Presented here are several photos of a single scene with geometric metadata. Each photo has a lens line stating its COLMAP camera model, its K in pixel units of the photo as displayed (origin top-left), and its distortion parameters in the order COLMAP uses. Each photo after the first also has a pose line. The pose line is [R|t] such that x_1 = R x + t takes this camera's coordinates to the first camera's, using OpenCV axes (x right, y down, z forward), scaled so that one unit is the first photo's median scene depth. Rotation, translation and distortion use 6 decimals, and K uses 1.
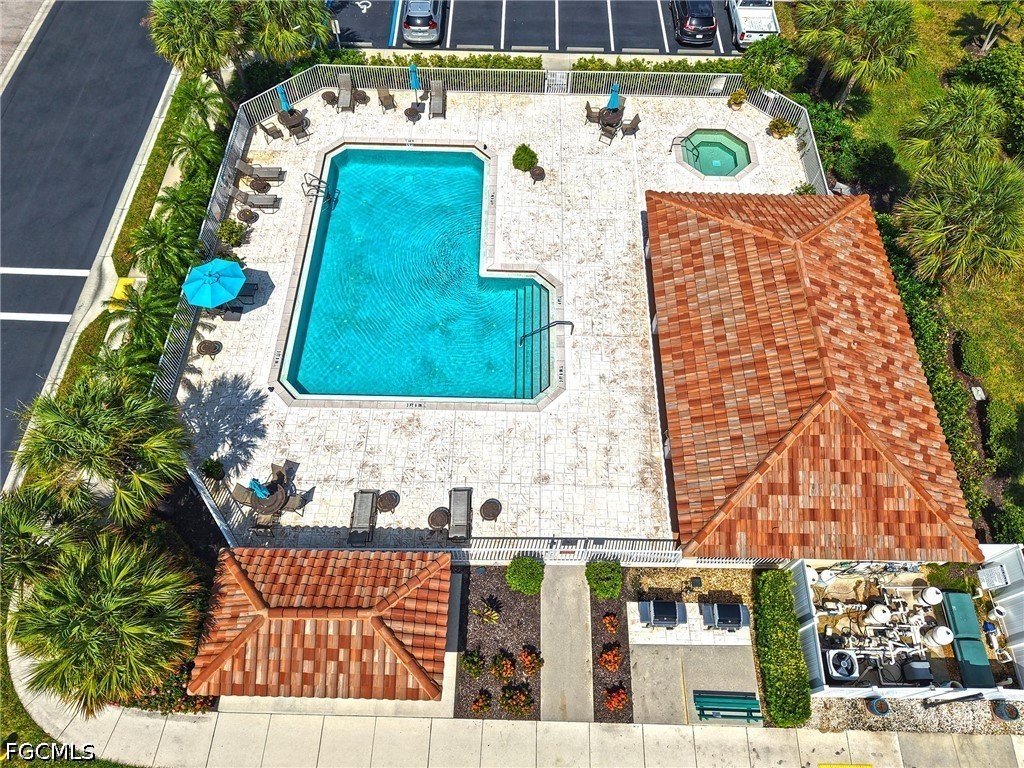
lens RADIAL K [[708.9, 0, 506.7], [0, 708.9, 380.9], [0, 0, 1]] dist [0.054325, -0.065750]
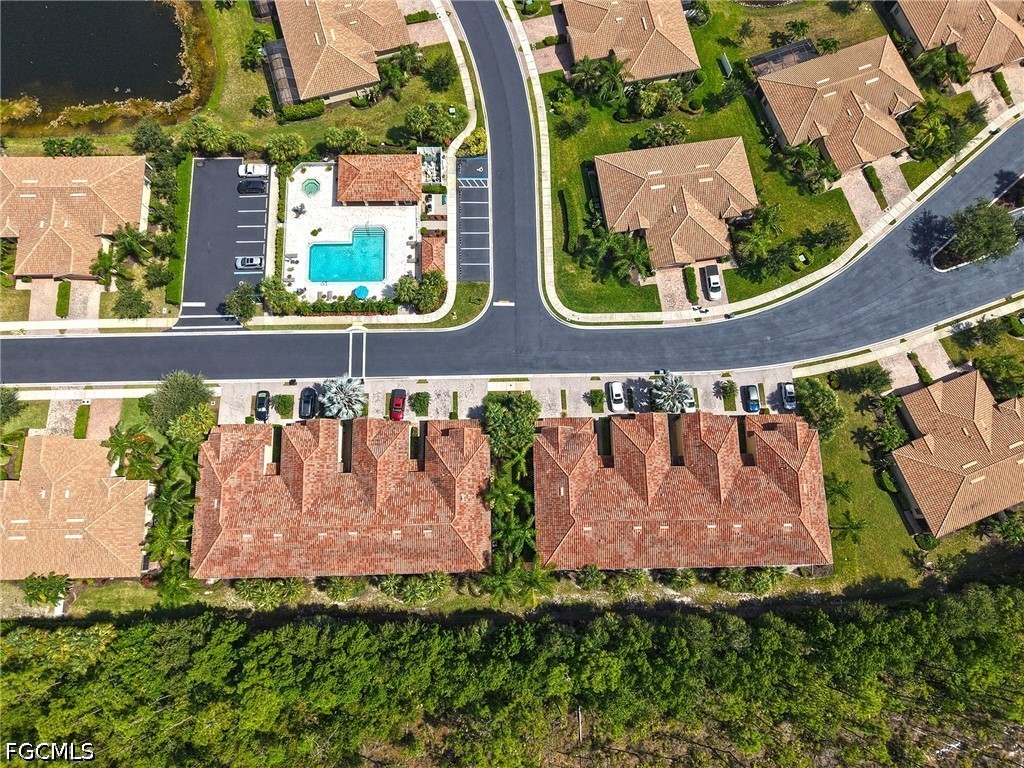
lens RADIAL K [[708.9, 0, 506.7], [0, 708.9, 380.9], [0, 0, 1]] dist [0.054325, -0.065750]
pose [[-0.041305, -0.977489, 0.206905, -1.919008], [0.855924, 0.072214, 0.512035, -1.609270], [-0.515450, 0.198245, 0.833673, -3.101701]]
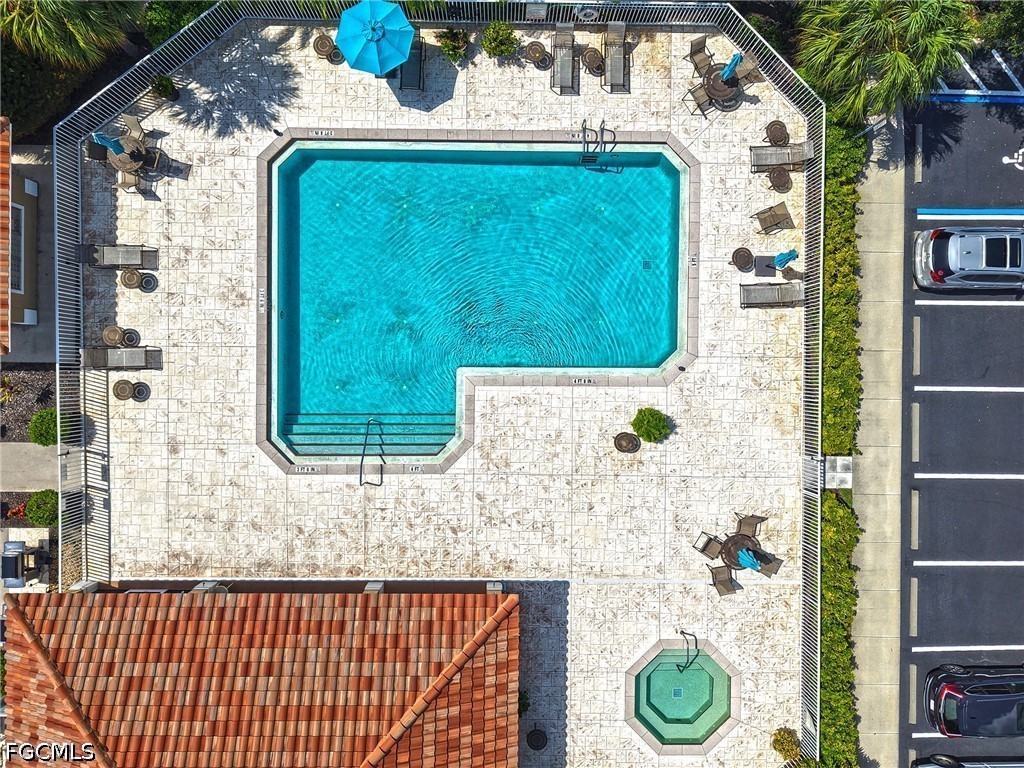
lens RADIAL K [[708.9, 0, 506.7], [0, 708.9, 380.9], [0, 0, 1]] dist [0.054325, -0.065750]
pose [[0.014926, 0.999883, -0.003376, -0.022756], [-0.868805, 0.014640, 0.494938, -0.647422], [0.494929, -0.004454, 0.868922, 0.379070]]
